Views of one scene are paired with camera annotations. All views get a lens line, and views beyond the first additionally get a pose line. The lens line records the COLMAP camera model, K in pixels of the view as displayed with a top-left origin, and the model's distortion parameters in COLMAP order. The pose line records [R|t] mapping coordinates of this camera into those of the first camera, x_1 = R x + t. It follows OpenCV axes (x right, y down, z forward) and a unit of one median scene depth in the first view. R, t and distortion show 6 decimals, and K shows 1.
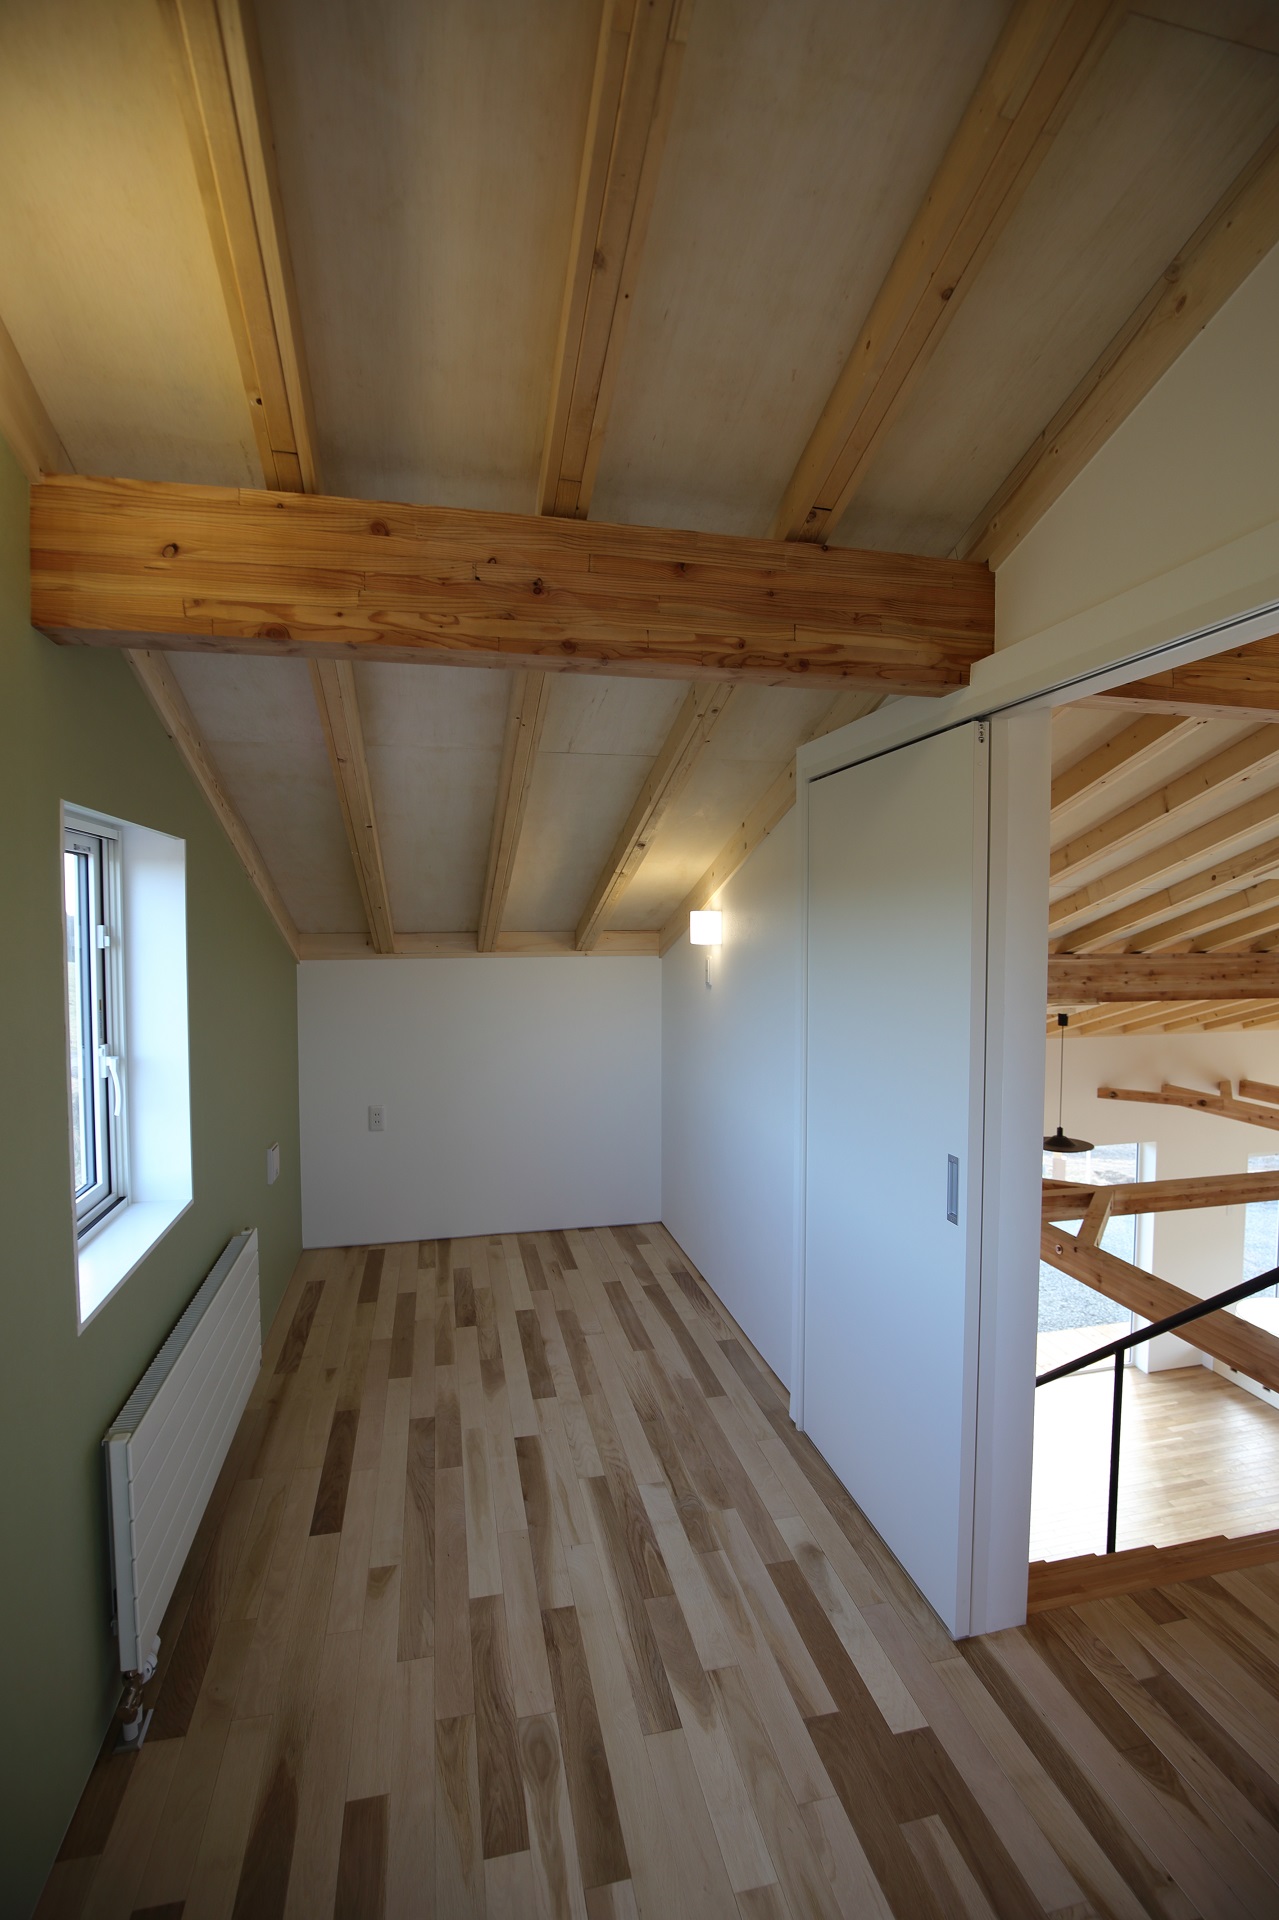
lens RADIAL K [[891.8, 0, 639.5], [0, 891.8, 960.0], [0, 0, 1]] dist [-0.030147, 0.000107]
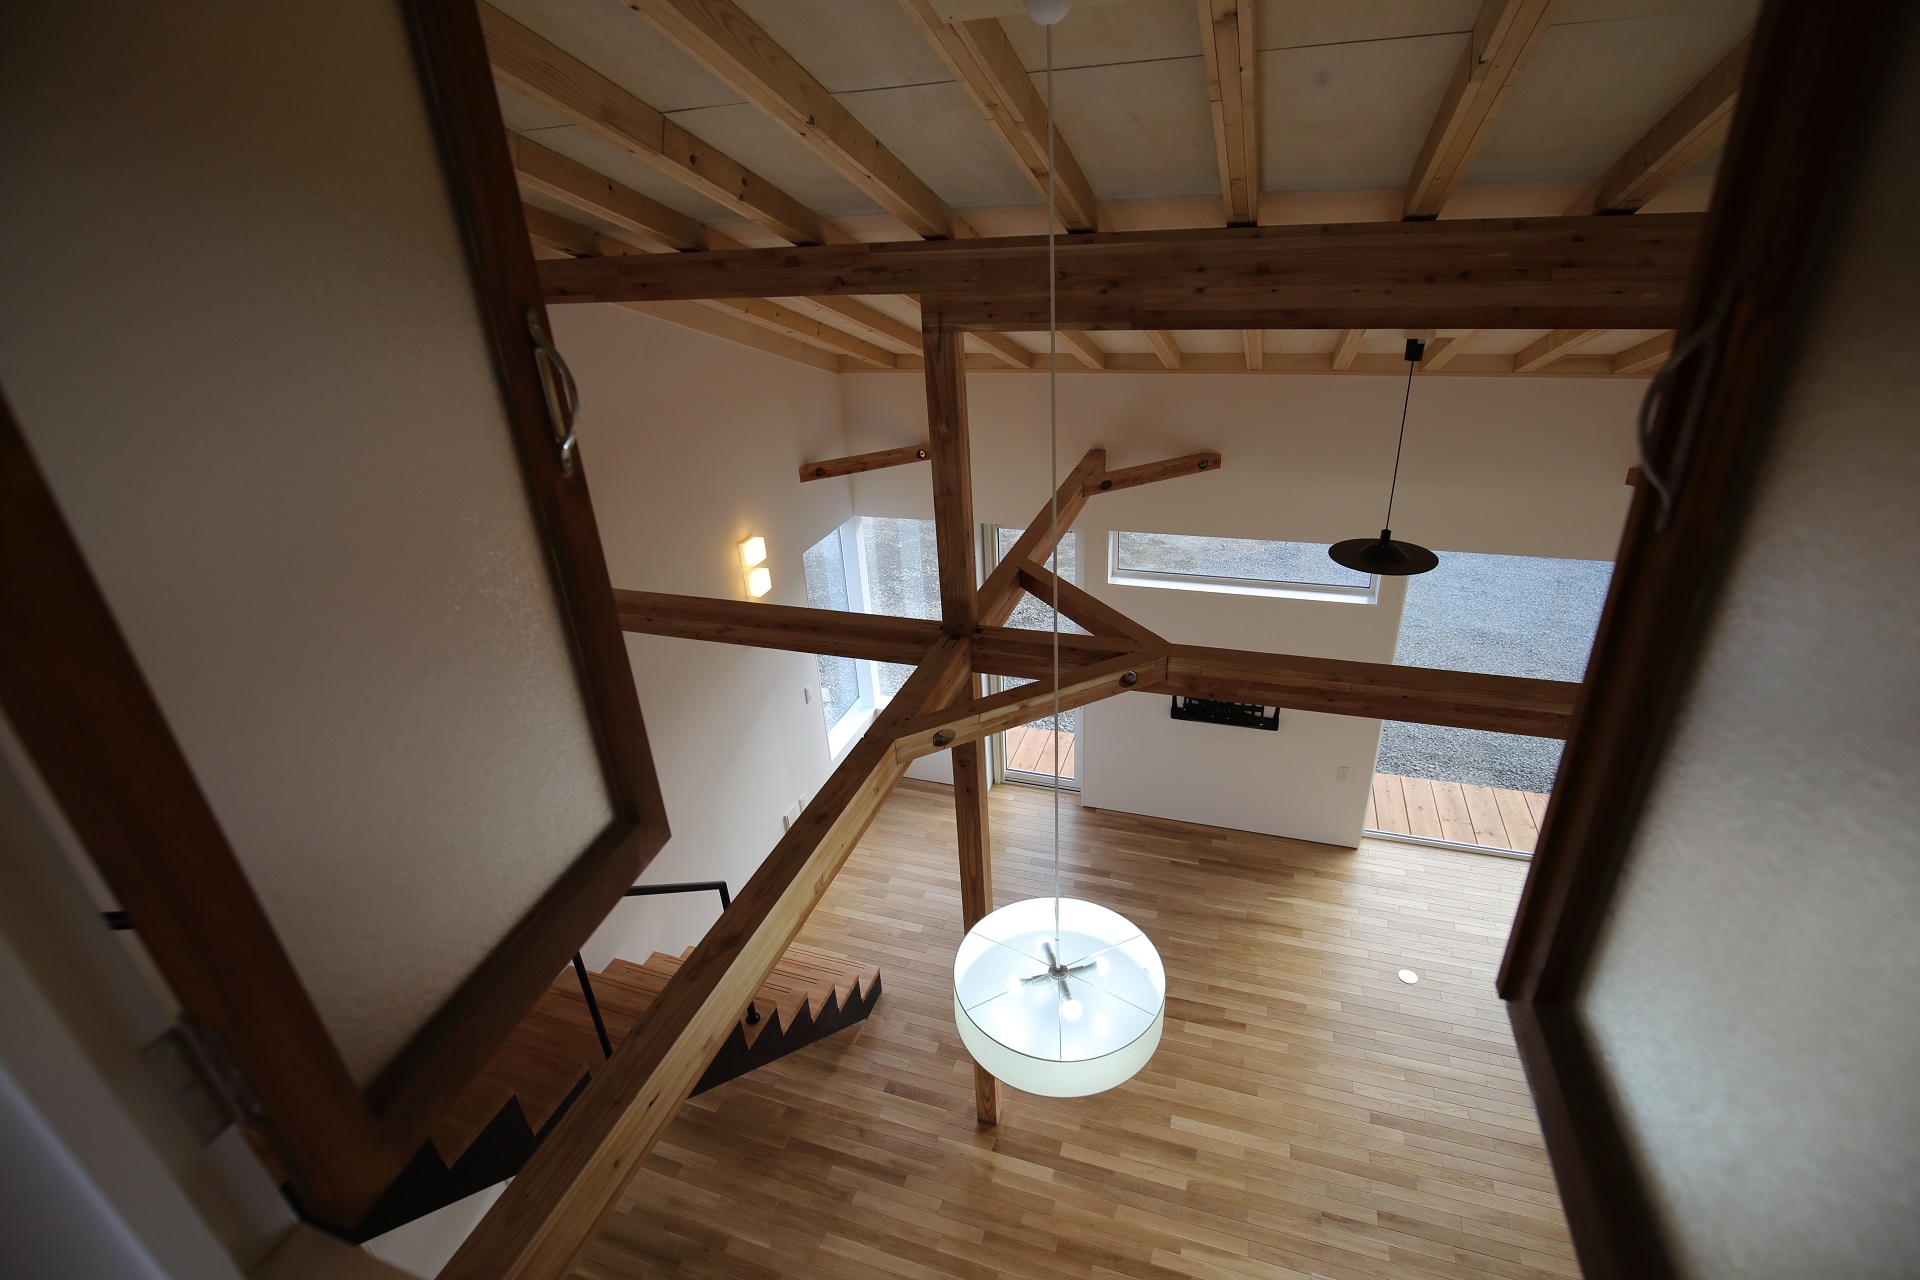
lens RADIAL K [[891.8, 0, 960.0], [0, 891.8, 640.0], [0, 0, 1]] dist [-0.030147, 0.000107]
pose [[0.846331, 0.193904, -0.496109, 0.703765], [0.036014, 0.908424, 0.416495, -0.008351], [0.531438, -0.370360, 0.761845, 0.452996]]
